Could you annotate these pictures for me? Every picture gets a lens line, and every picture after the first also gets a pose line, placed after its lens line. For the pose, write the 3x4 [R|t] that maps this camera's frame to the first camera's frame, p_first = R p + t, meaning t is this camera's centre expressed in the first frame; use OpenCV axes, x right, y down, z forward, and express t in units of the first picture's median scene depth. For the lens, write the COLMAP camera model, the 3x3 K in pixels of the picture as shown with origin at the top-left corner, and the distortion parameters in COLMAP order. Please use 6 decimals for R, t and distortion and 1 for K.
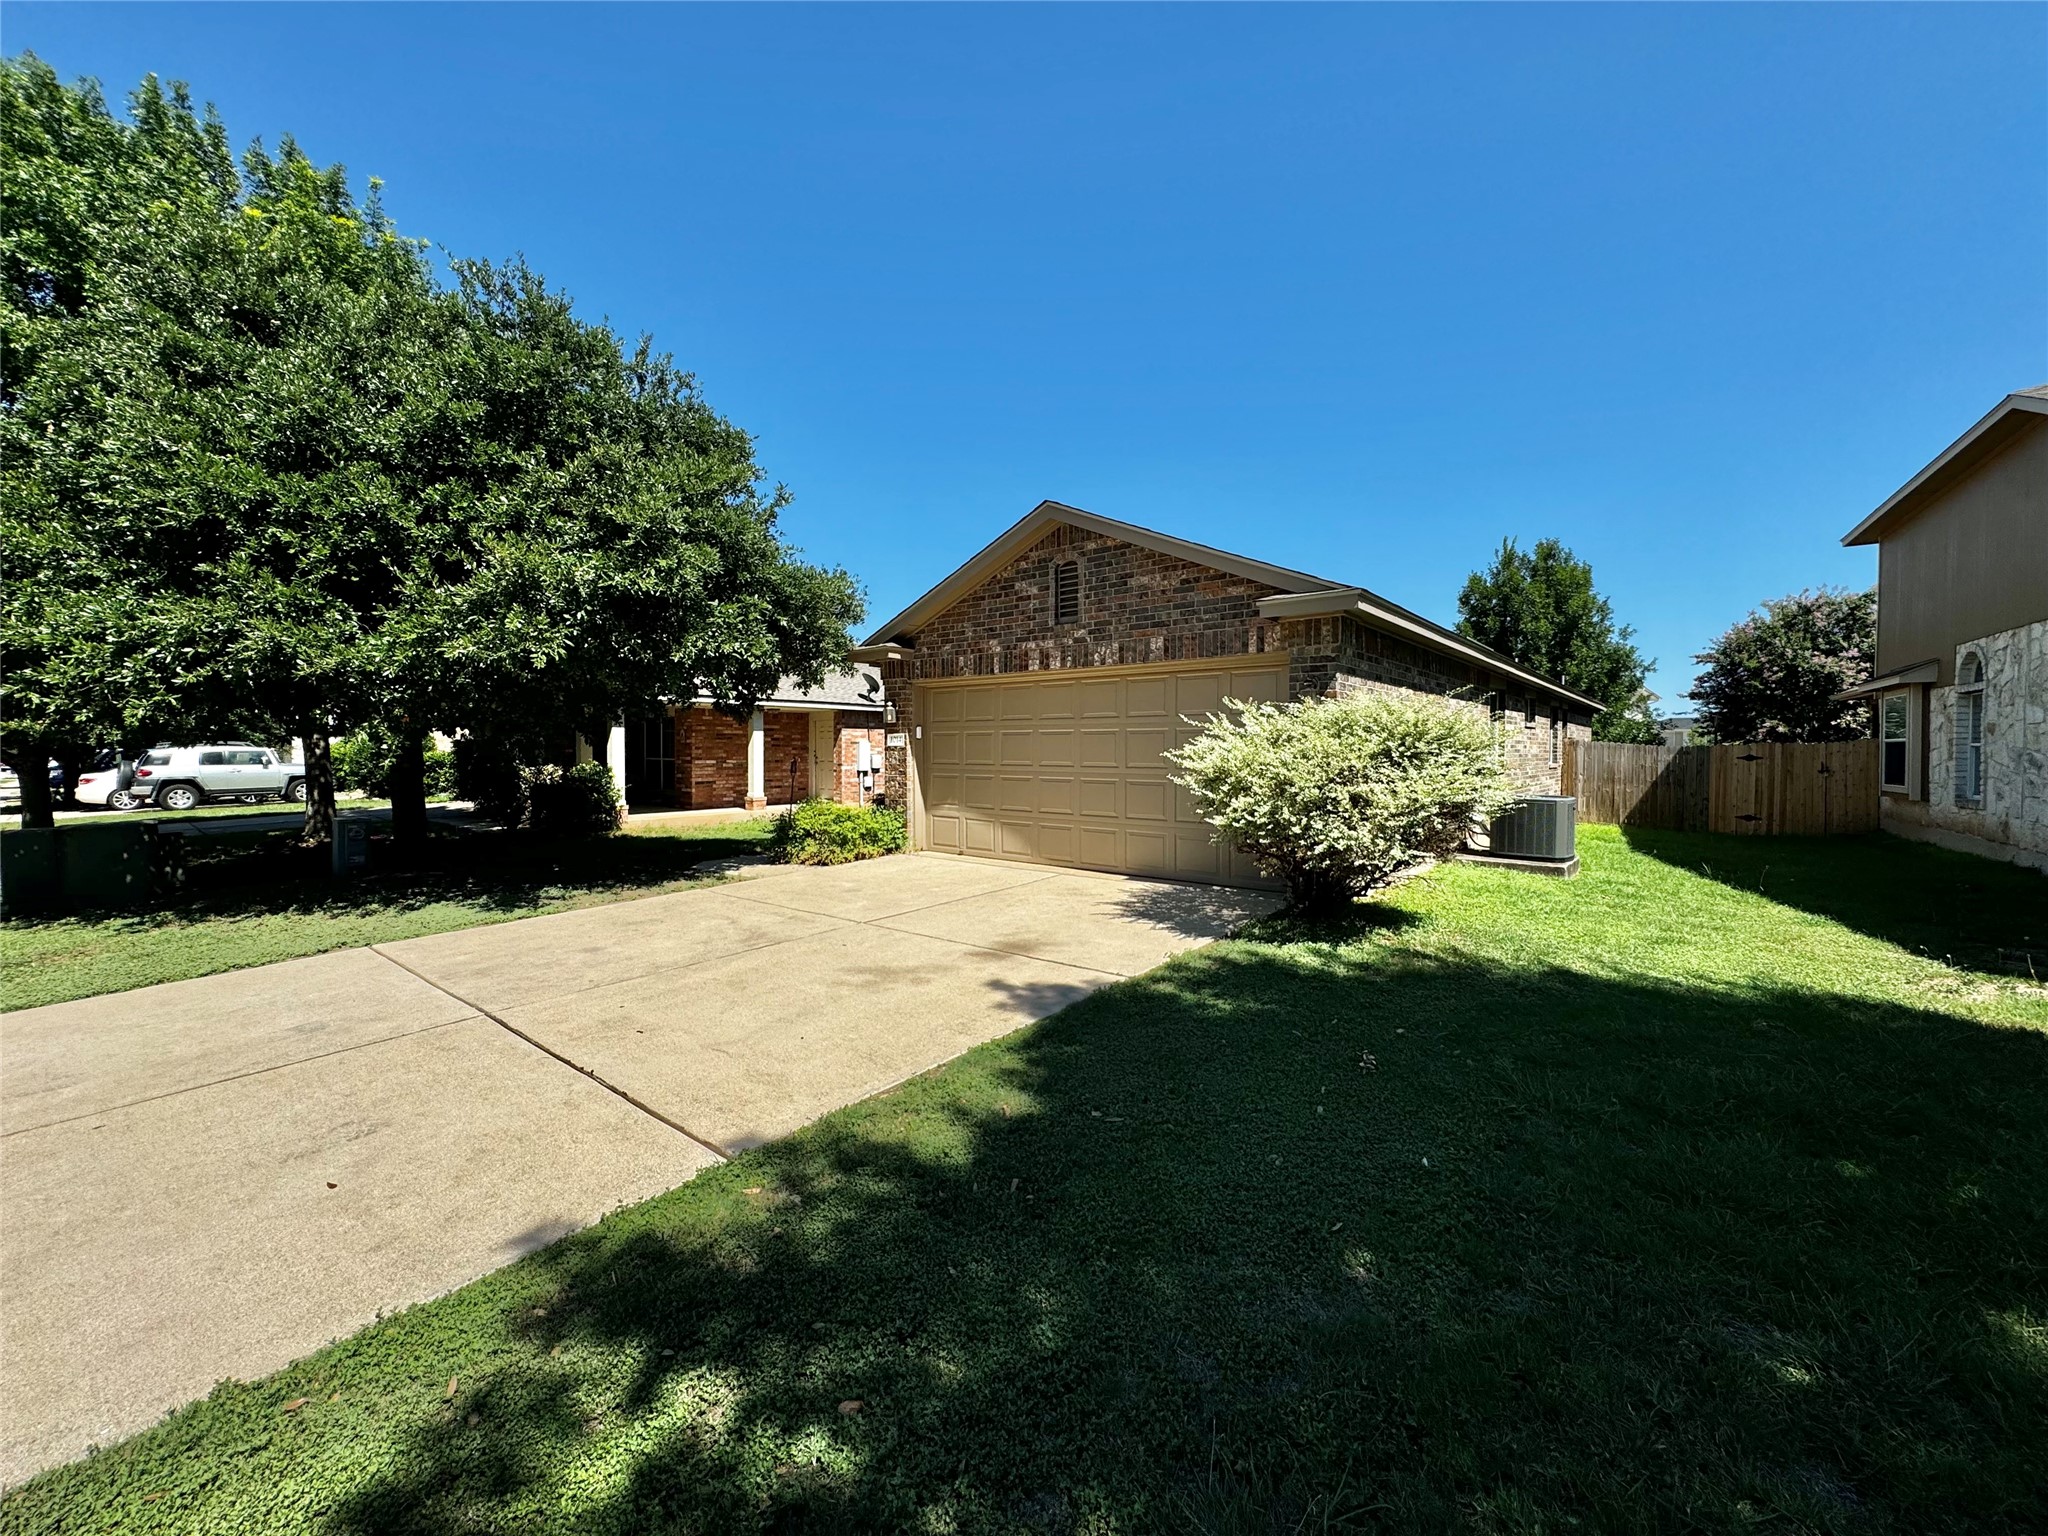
lens RADIAL K [[829.8, 0, 1021.1], [0, 829.8, 771.9], [0, 0, 1]] dist [-0.002117, 0.000593]
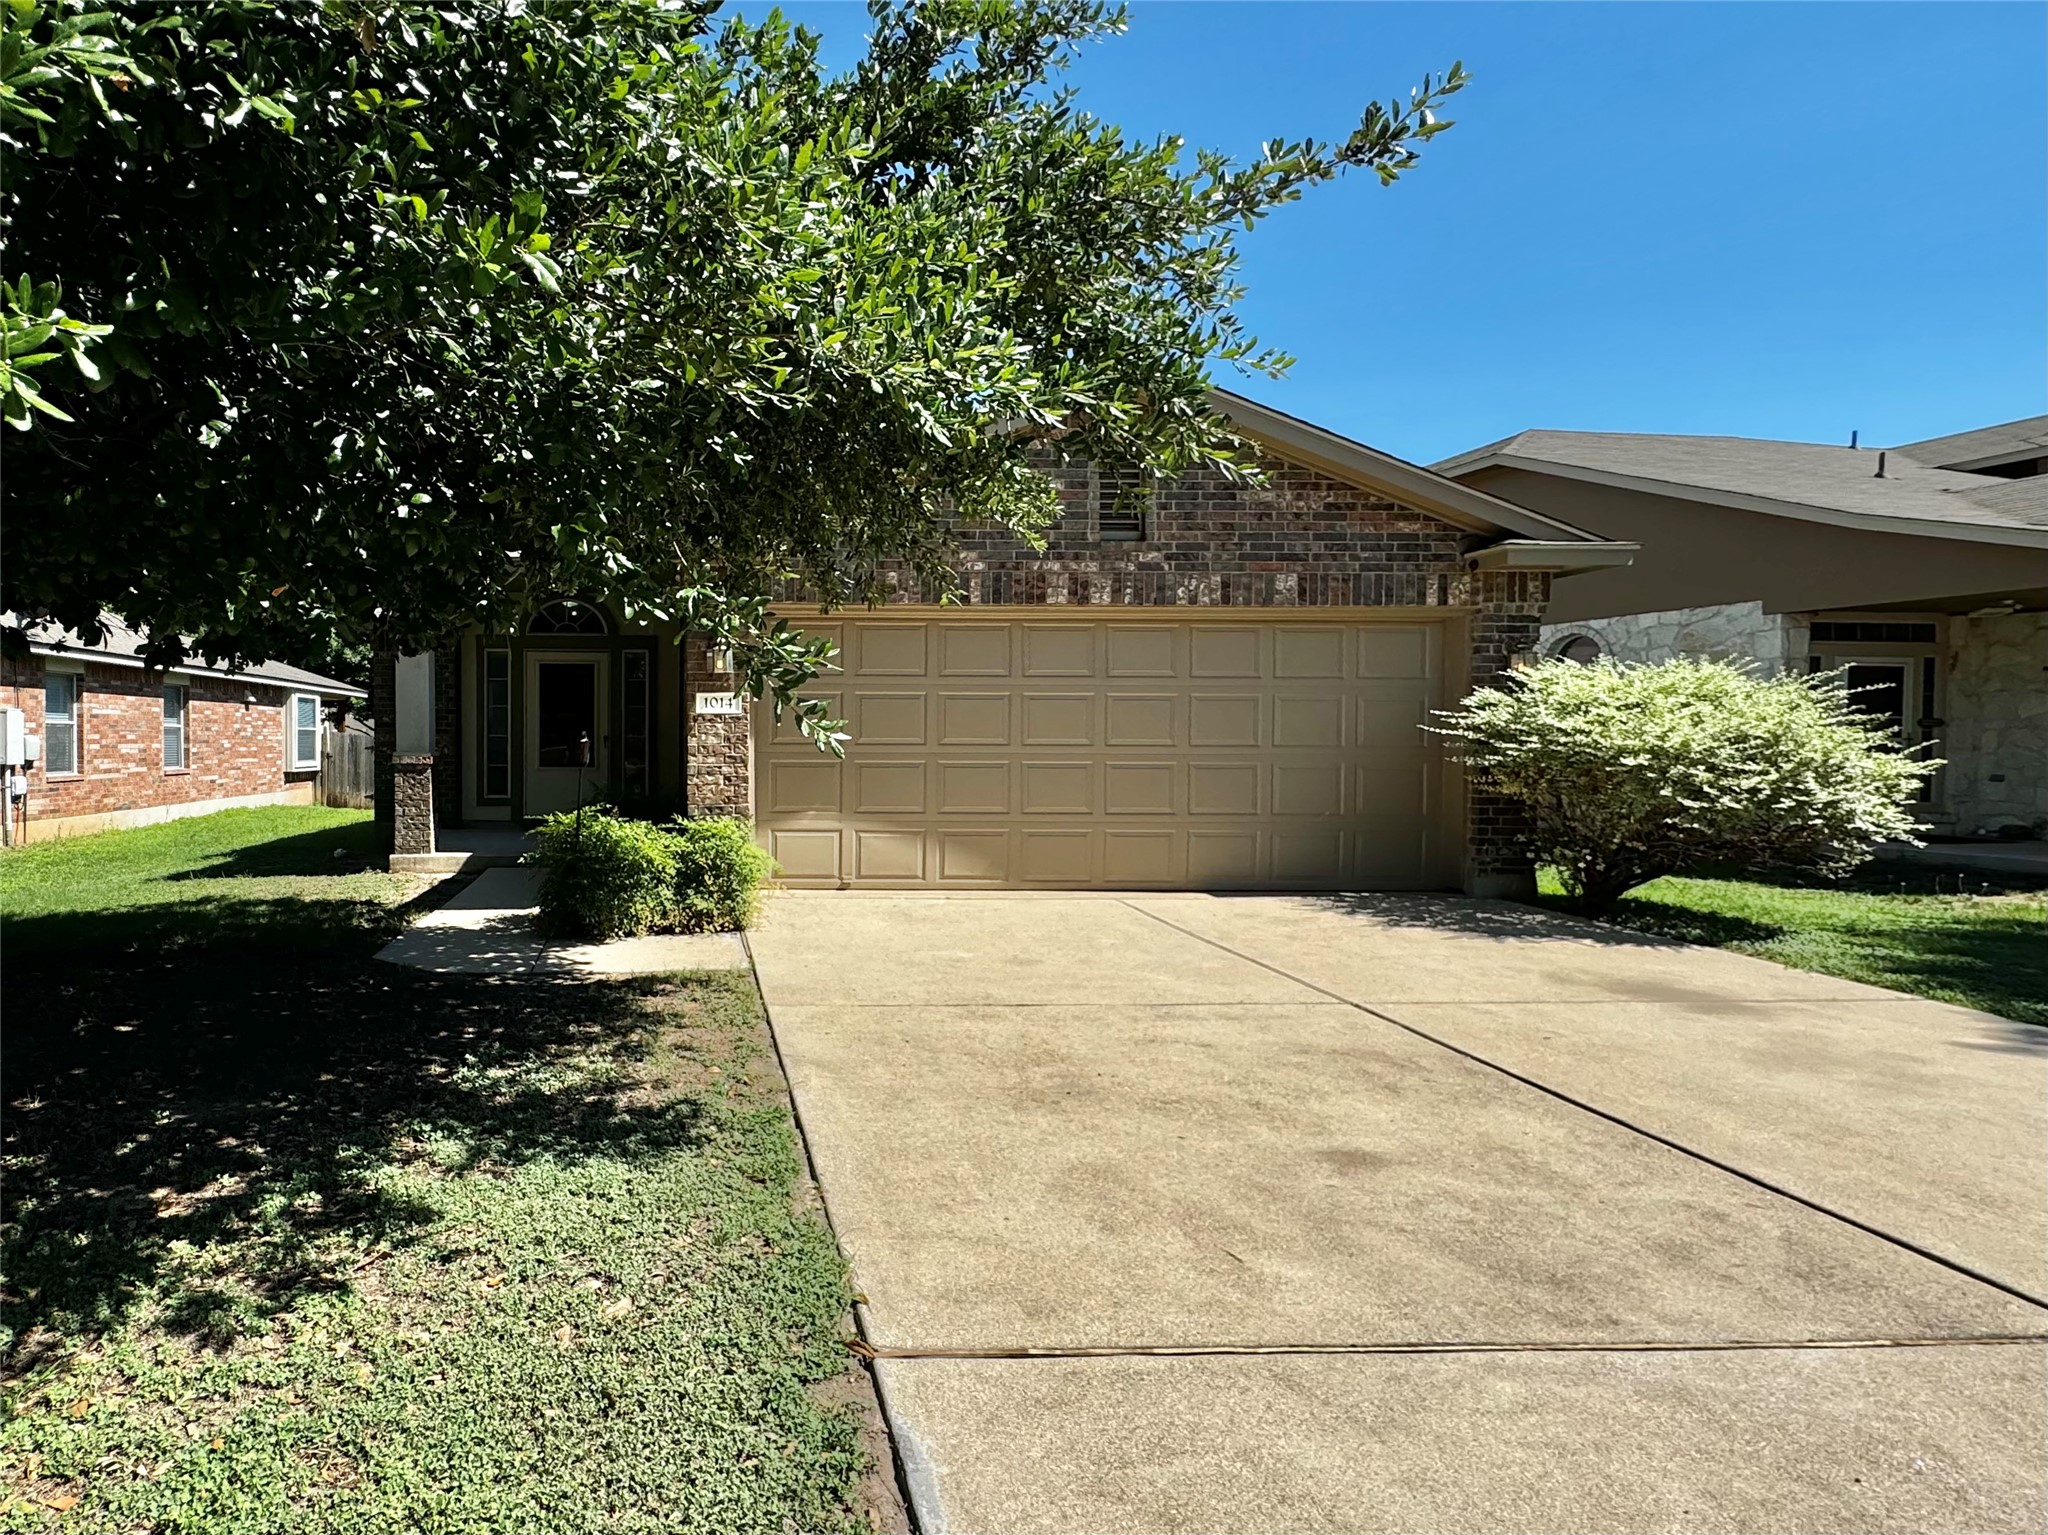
lens RADIAL K [[829.8, 0, 1016.9], [0, 829.8, 757.0], [0, 0, 1]] dist [-0.002117, 0.000593]
pose [[0.752803, -0.010699, 0.658159, -0.481434], [0.011988, 0.999925, 0.002544, -0.000038], [-0.658137, 0.005975, 0.752875, 0.546028]]
